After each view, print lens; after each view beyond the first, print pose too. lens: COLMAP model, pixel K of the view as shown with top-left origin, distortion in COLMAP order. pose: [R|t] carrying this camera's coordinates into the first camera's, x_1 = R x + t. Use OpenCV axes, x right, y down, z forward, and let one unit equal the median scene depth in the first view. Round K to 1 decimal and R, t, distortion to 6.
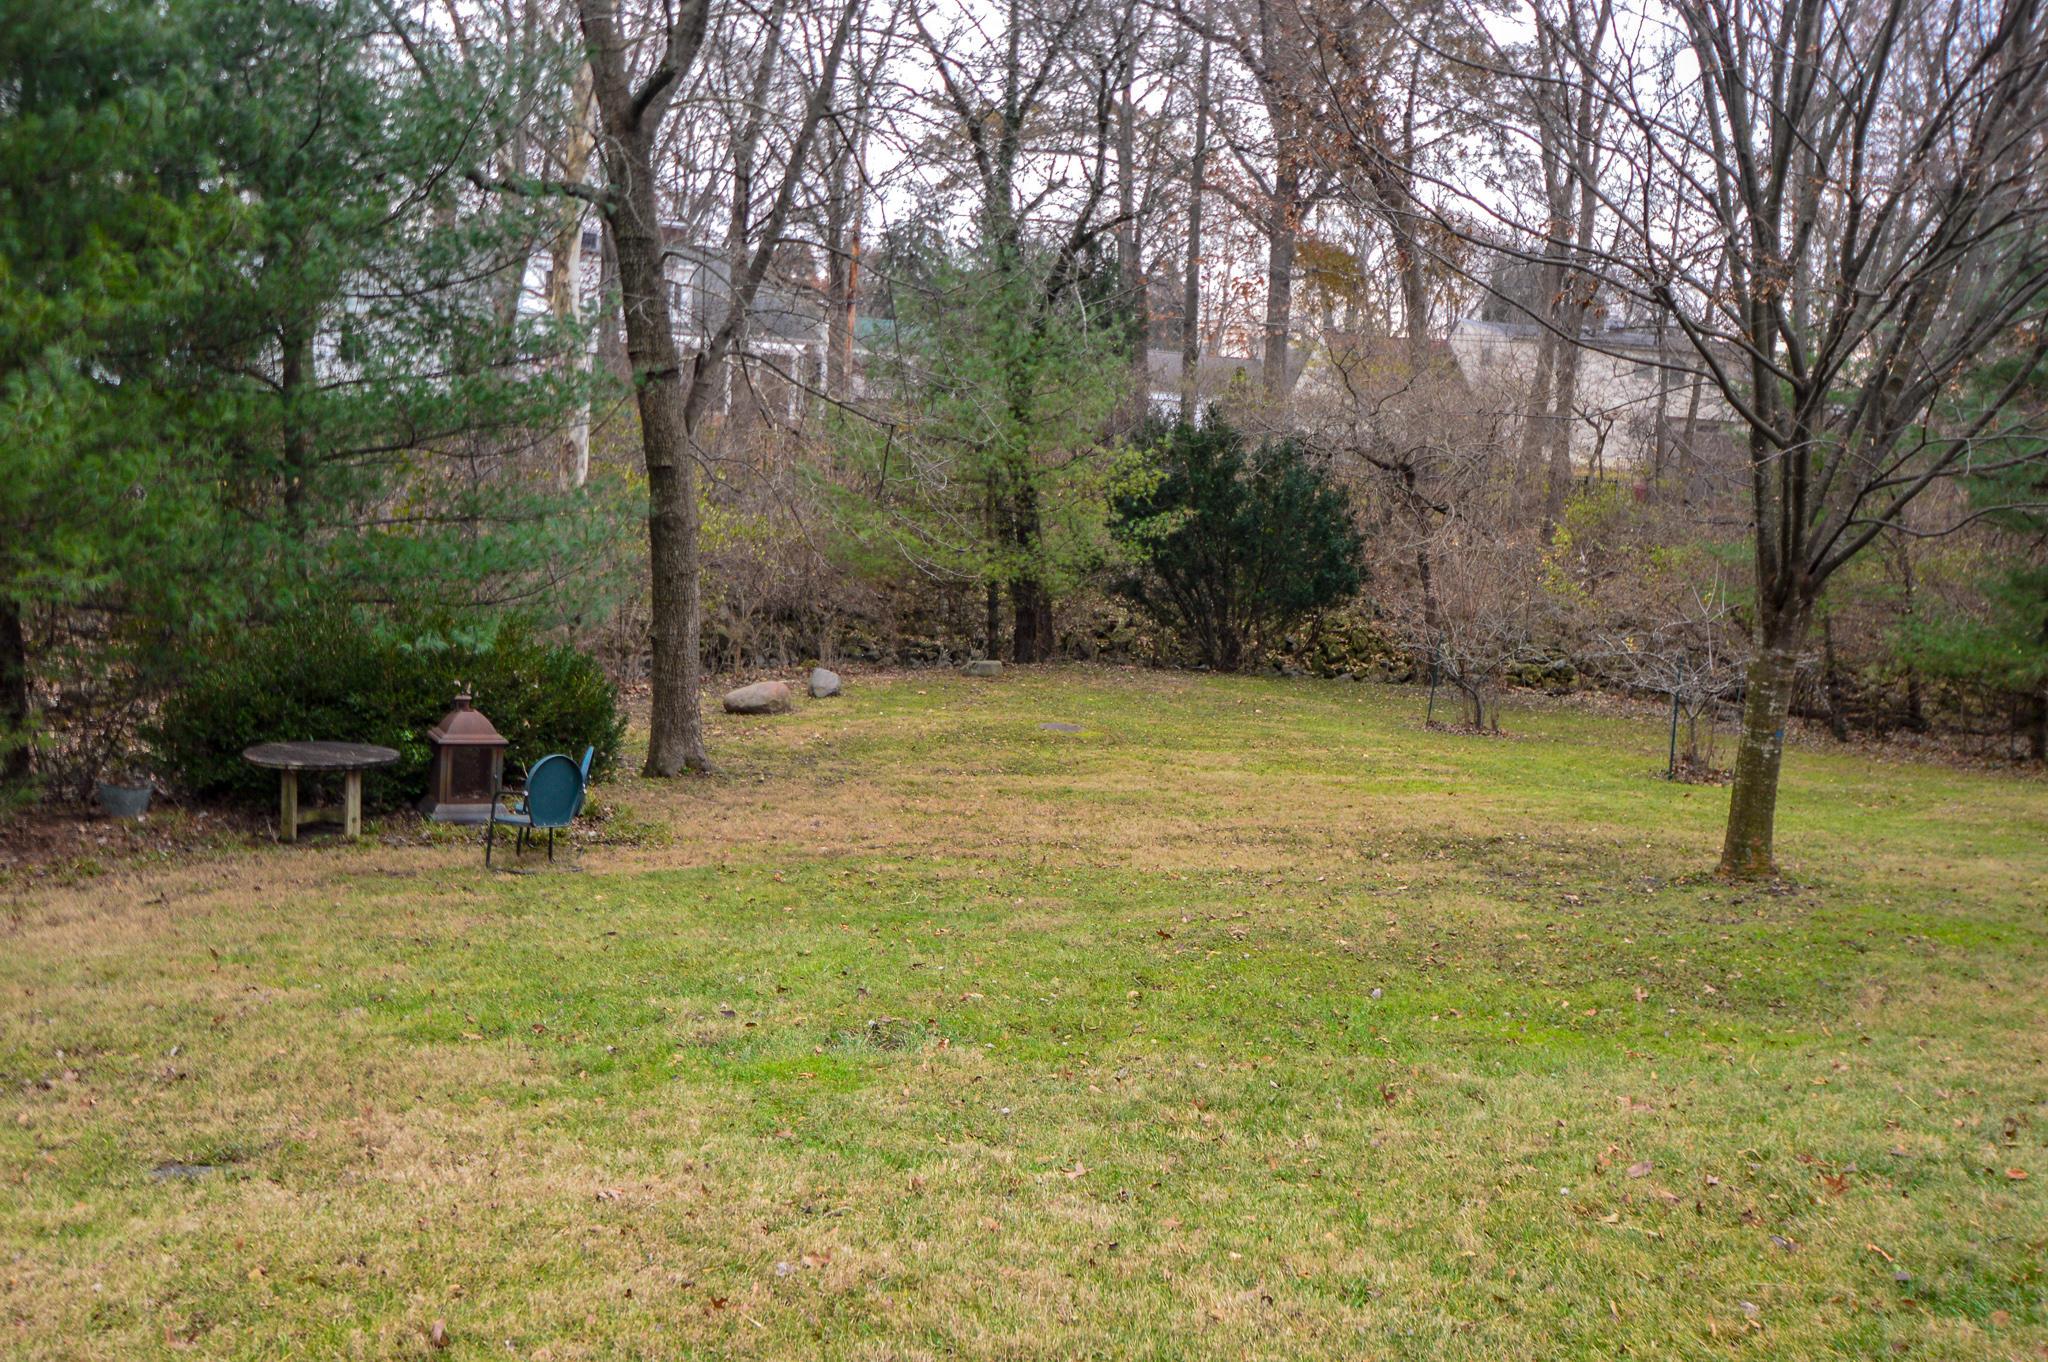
lens RADIAL K [[2151.9, 0, 1019.1], [0, 2151.9, 676.5], [0, 0, 1]] dist [-0.111020, 0.000000]
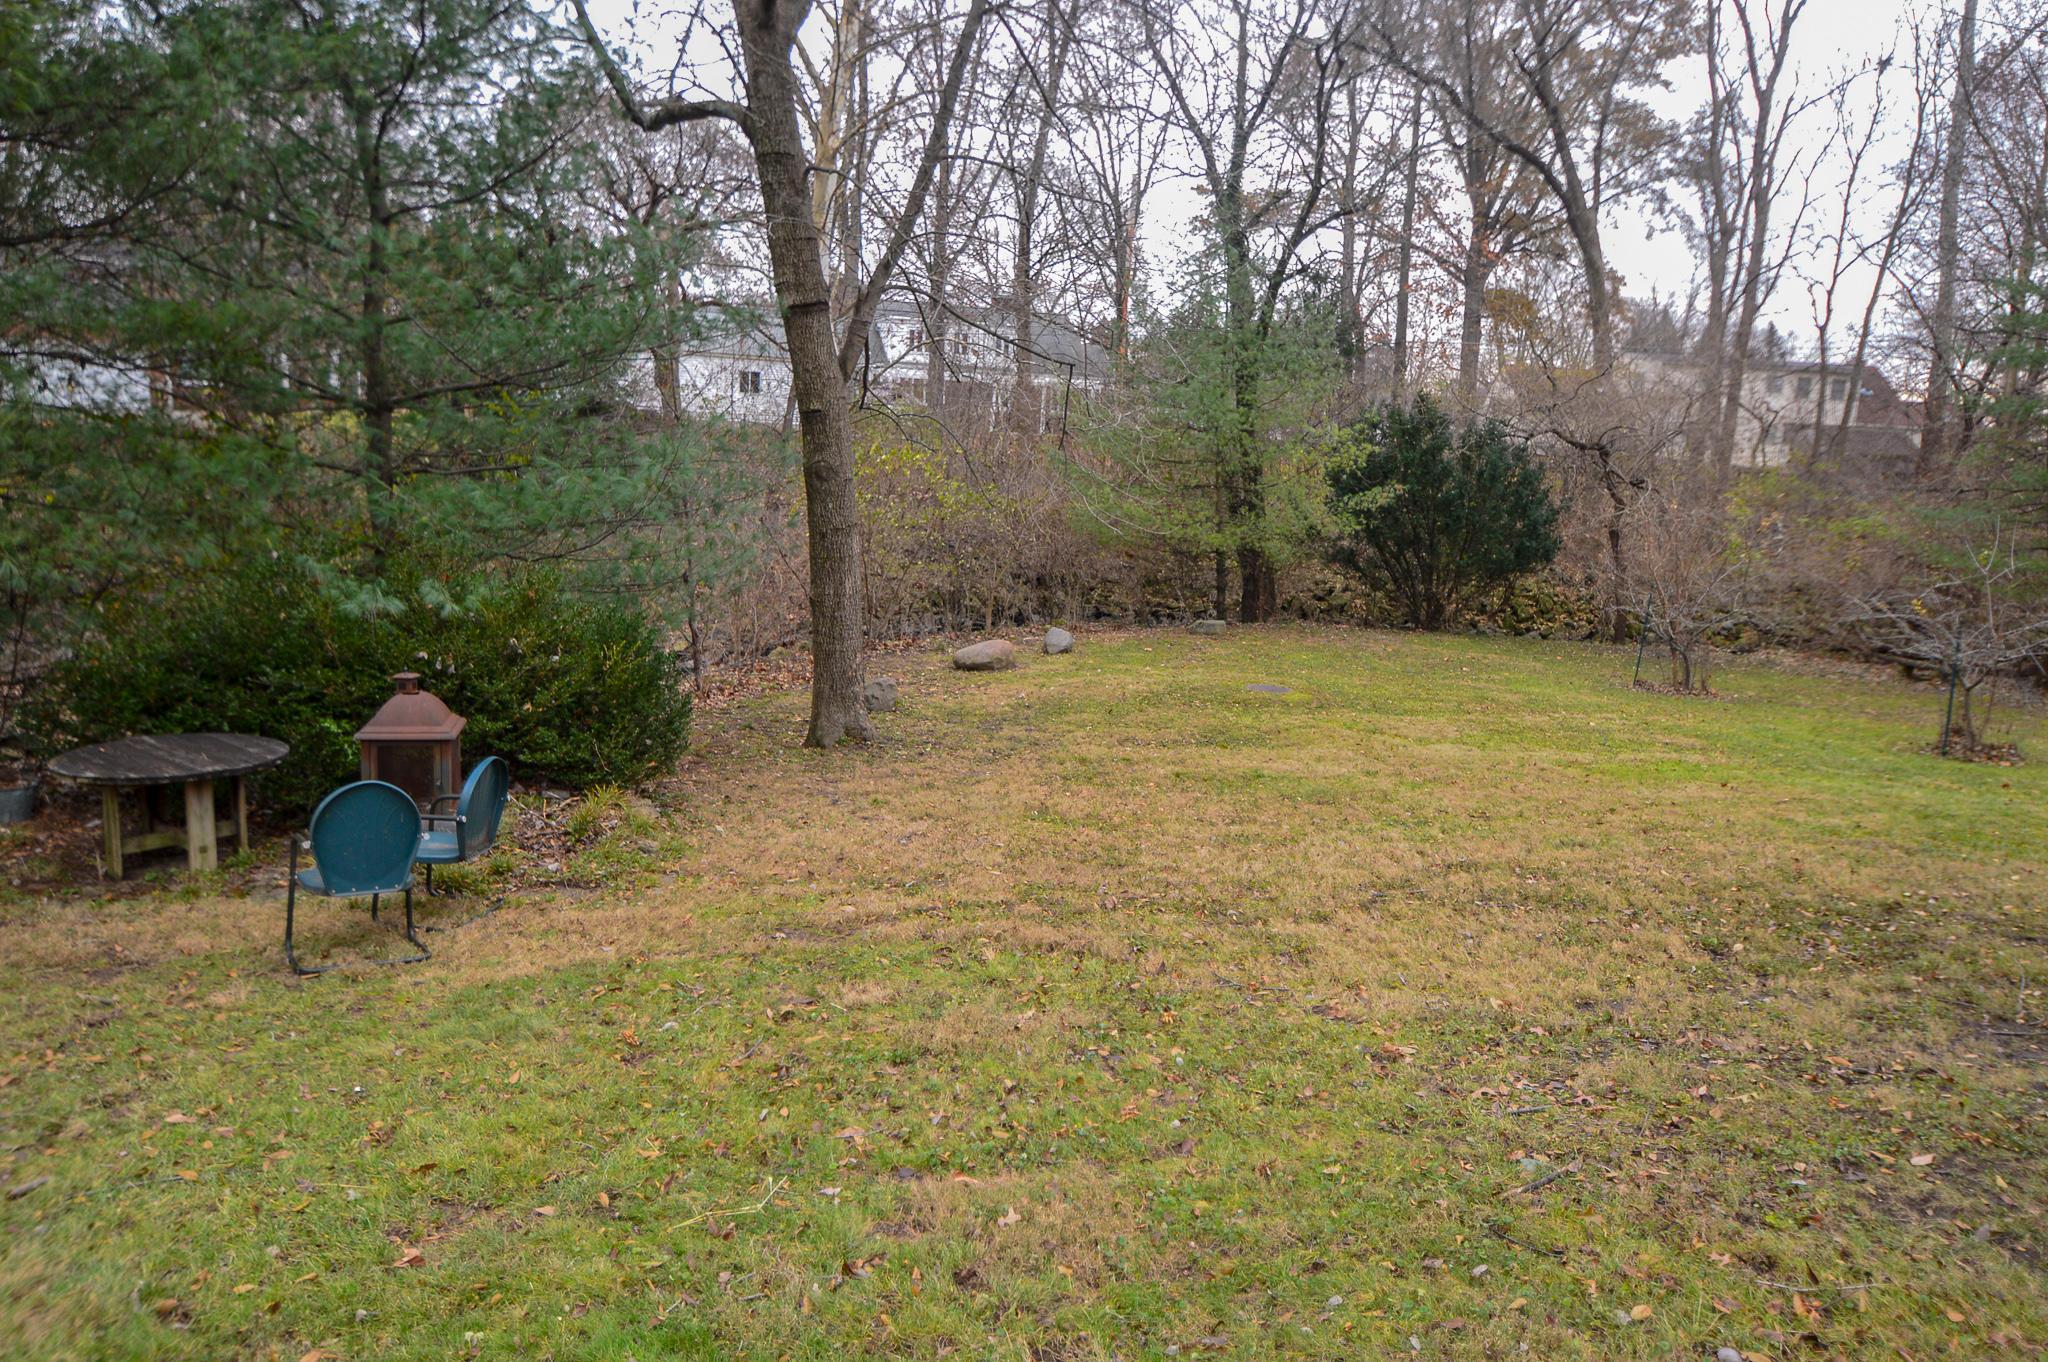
lens RADIAL K [[1428.3, 0, 1026.4], [0, 1428.3, 658.5], [0, 0, 1]] dist [0.006069, 0.004065]
pose [[0.985260, 0.008888, -0.170832, 0.016463], [-0.005119, 0.999734, 0.022487, -0.003667], [0.170986, -0.021281, 0.985044, 0.242192]]
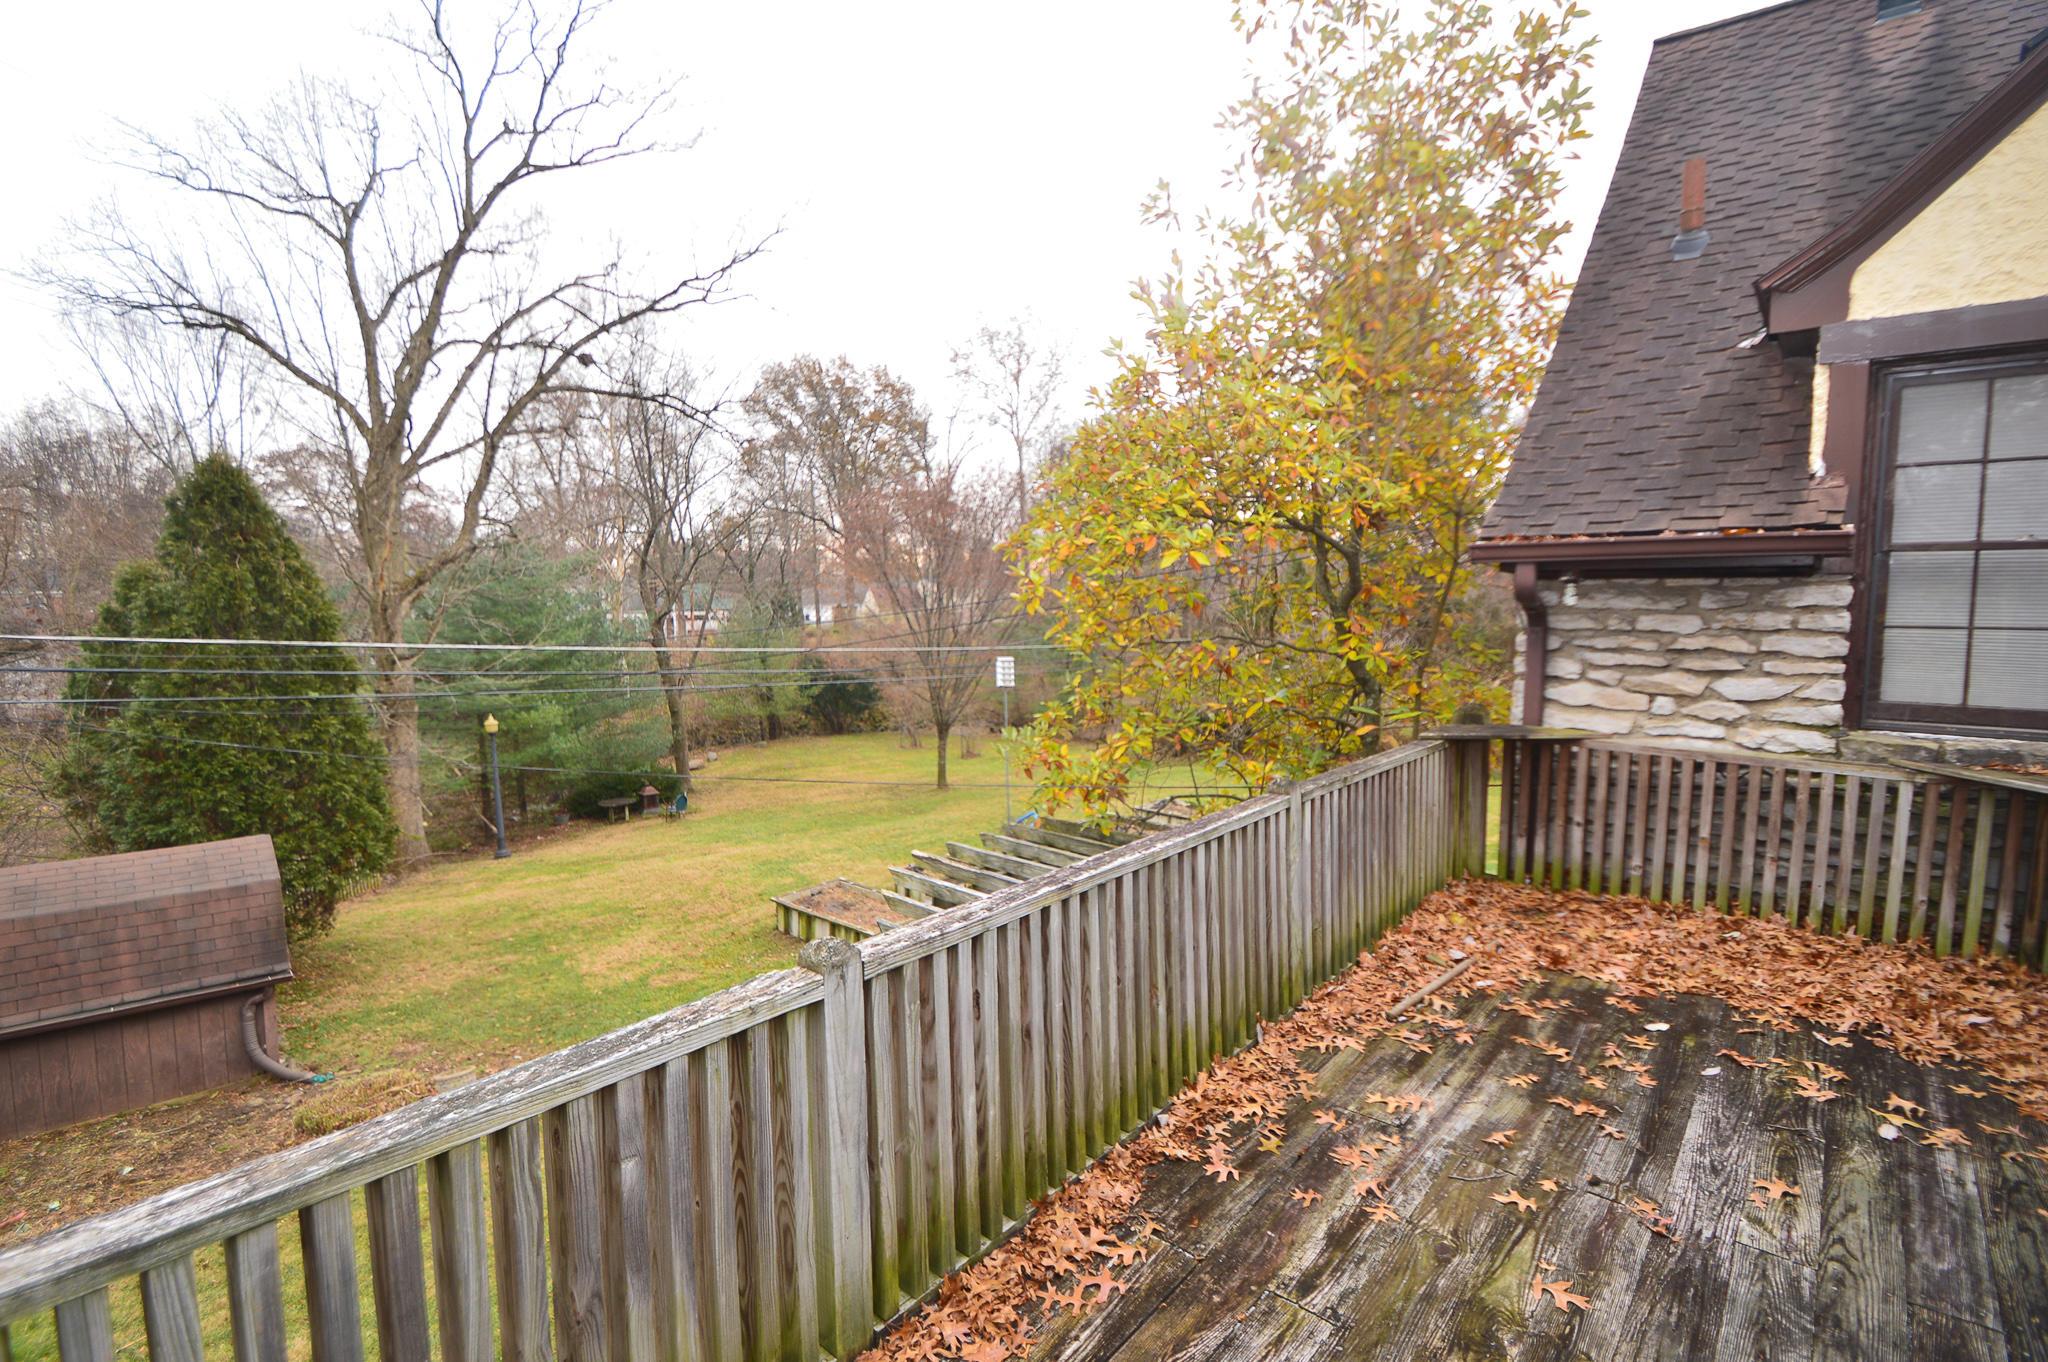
lens RADIAL K [[964.7, 0, 1026.4], [0, 964.7, 679.1], [0, 0, 1]] dist [0.002325, 0.000313]
pose [[0.957432, -0.093804, 0.272992, -0.020317], [0.100082, 0.994937, -0.009131, -0.045832], [-0.270754, 0.036063, 0.961973, -0.461586]]
